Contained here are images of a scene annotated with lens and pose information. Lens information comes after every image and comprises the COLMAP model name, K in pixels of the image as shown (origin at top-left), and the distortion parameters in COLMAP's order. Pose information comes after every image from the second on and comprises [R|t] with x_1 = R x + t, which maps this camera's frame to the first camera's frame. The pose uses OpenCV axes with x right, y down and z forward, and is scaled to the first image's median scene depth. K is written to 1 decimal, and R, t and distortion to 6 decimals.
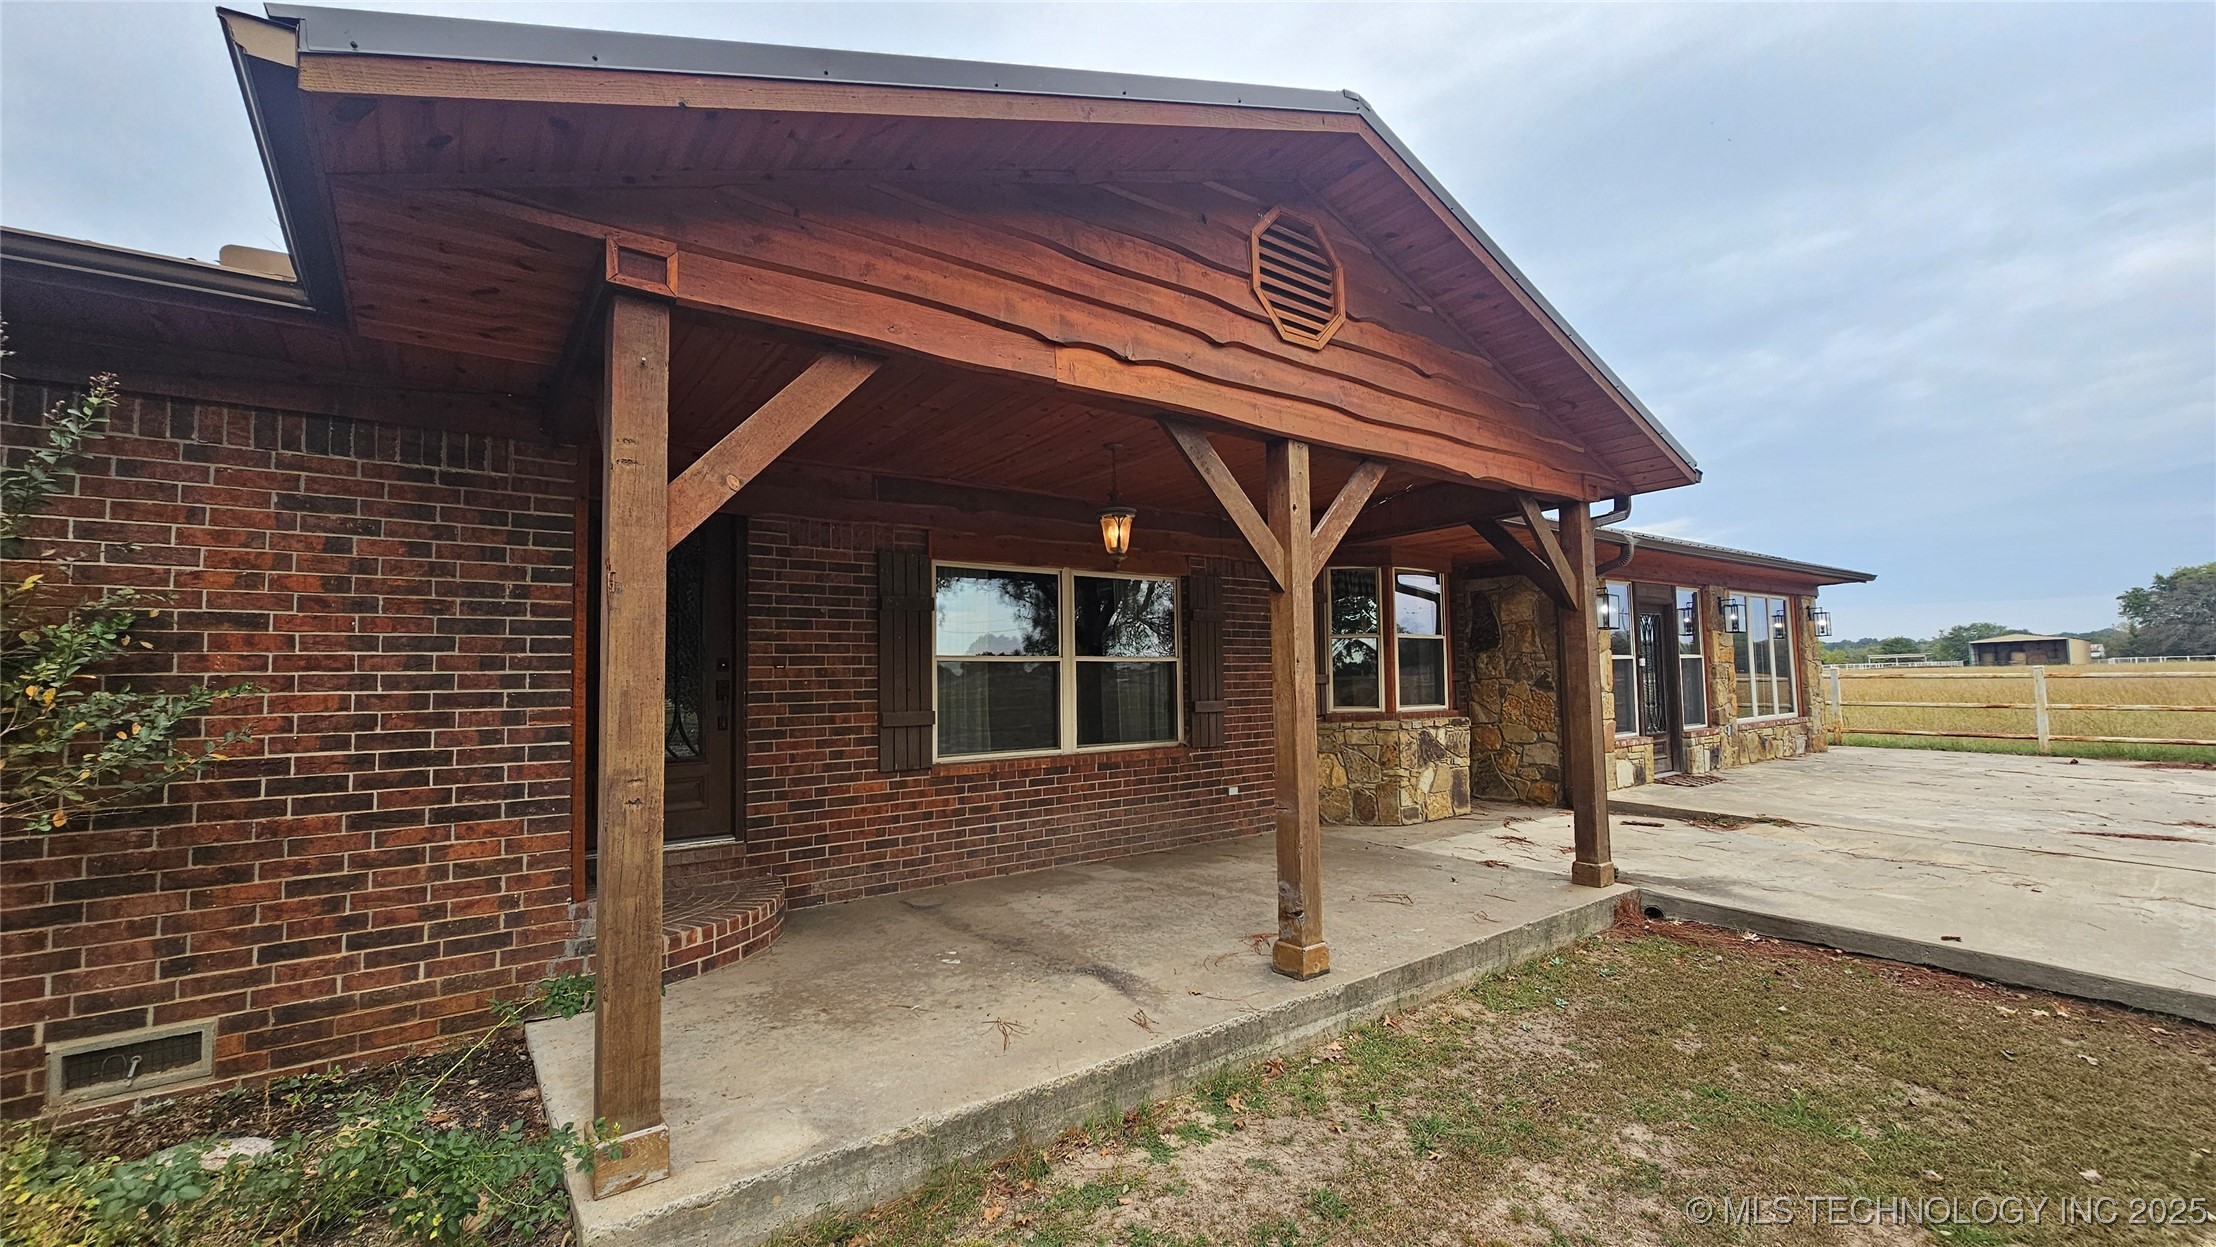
lens RADIAL K [[901.5, 0, 1109.9], [0, 901.5, 634.0], [0, 0, 1]] dist [-0.002352, 0.000883]
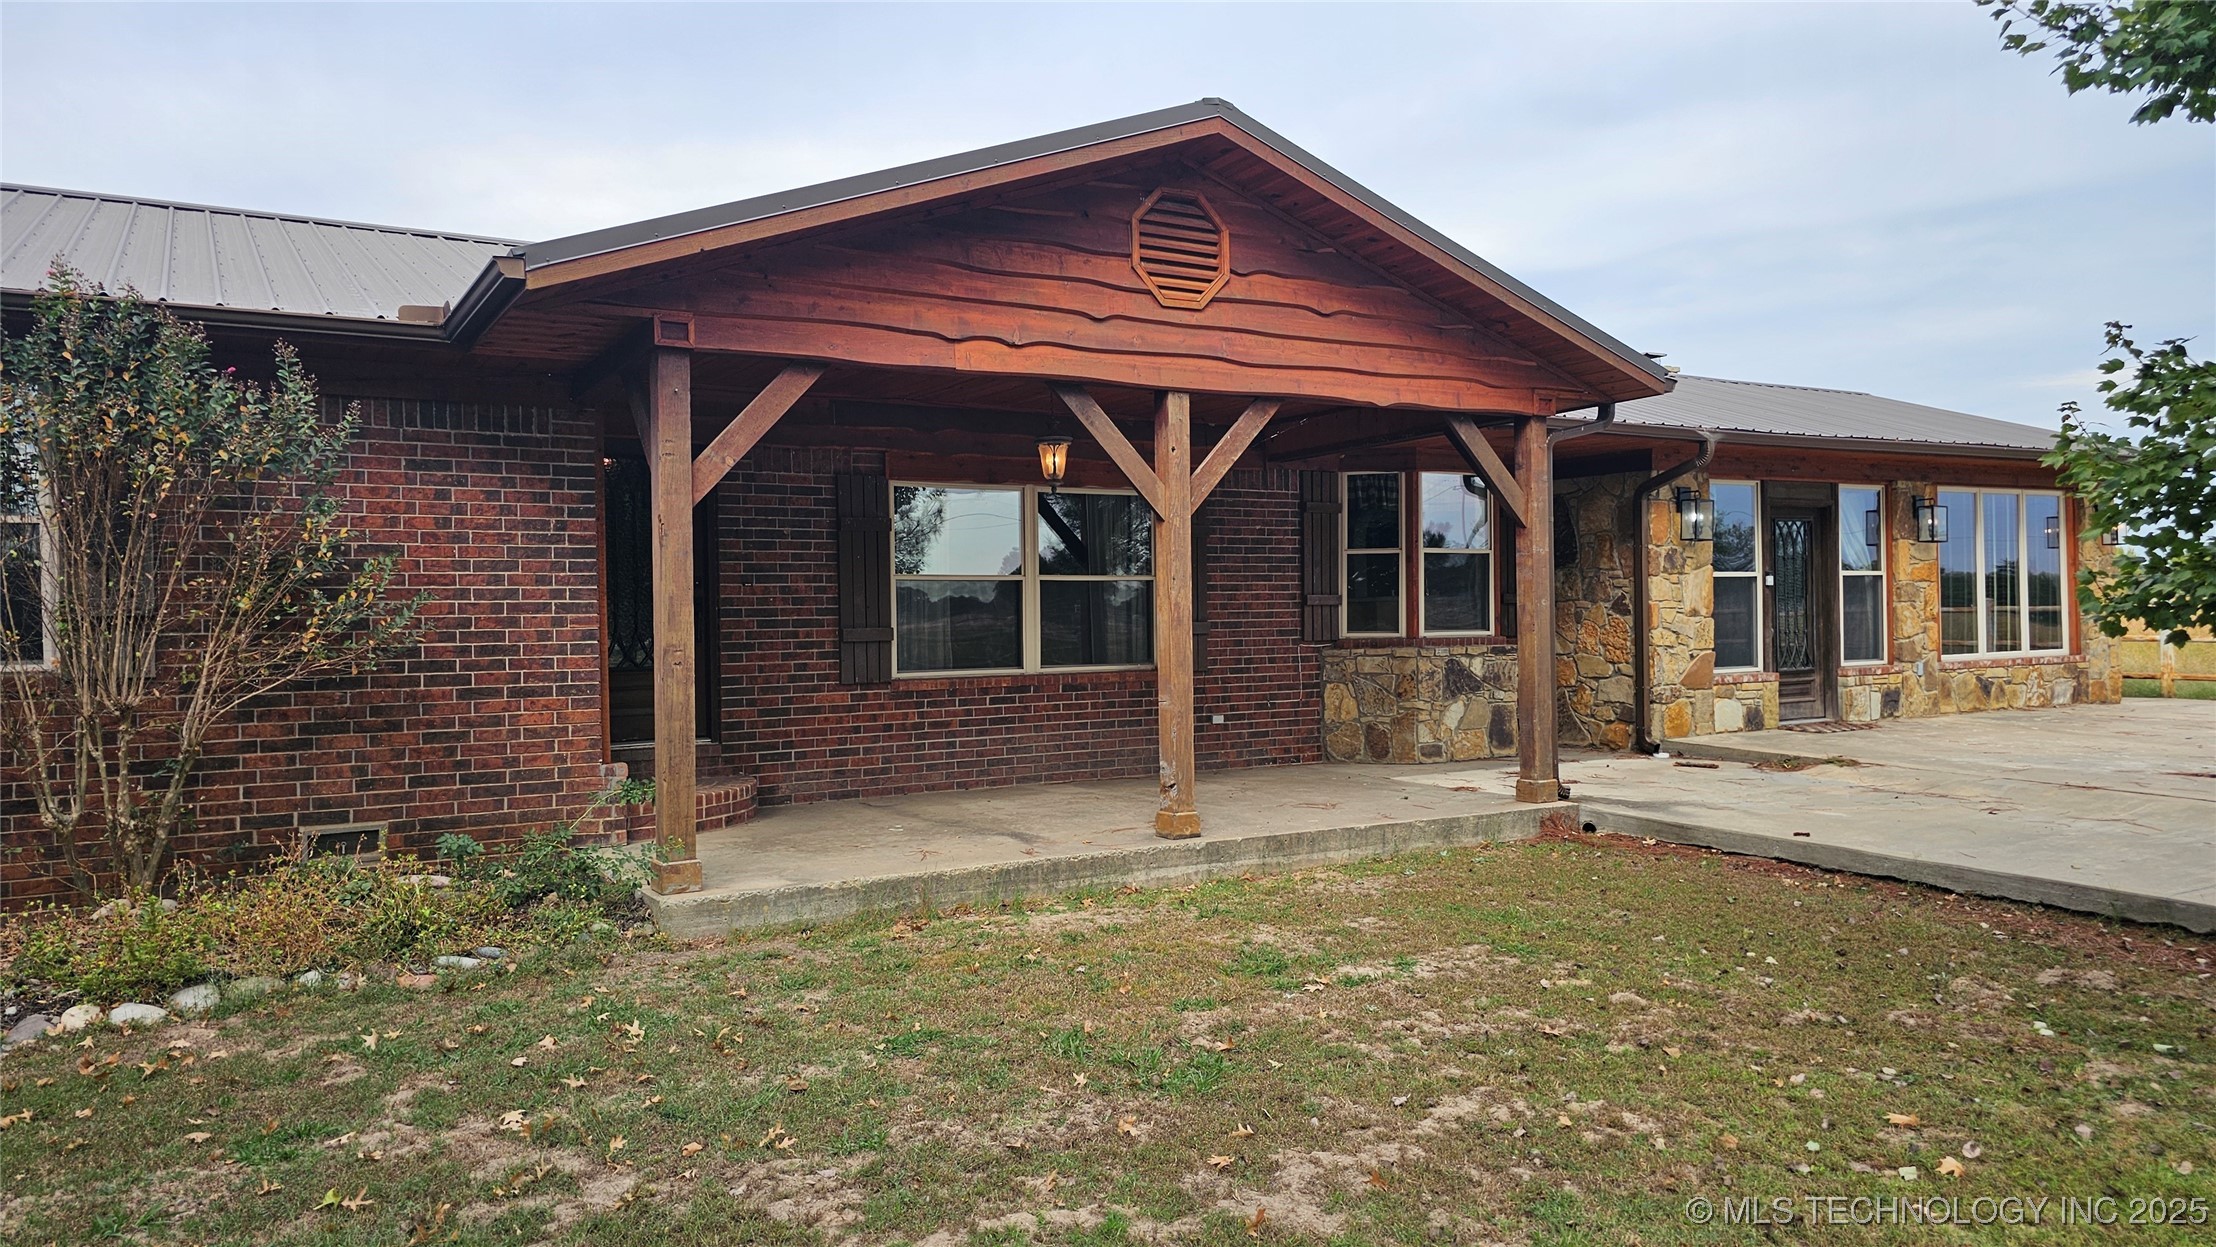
lens RADIAL K [[1553.9, 0, 1102.0], [0, 1553.9, 637.7], [0, 0, 1]] dist [0.054347, -0.005236]
pose [[0.994501, 0.003400, -0.104676, 0.257778], [0.003497, 0.997837, 0.065640, -0.021768], [0.104672, -0.065645, 0.992338, -0.833335]]
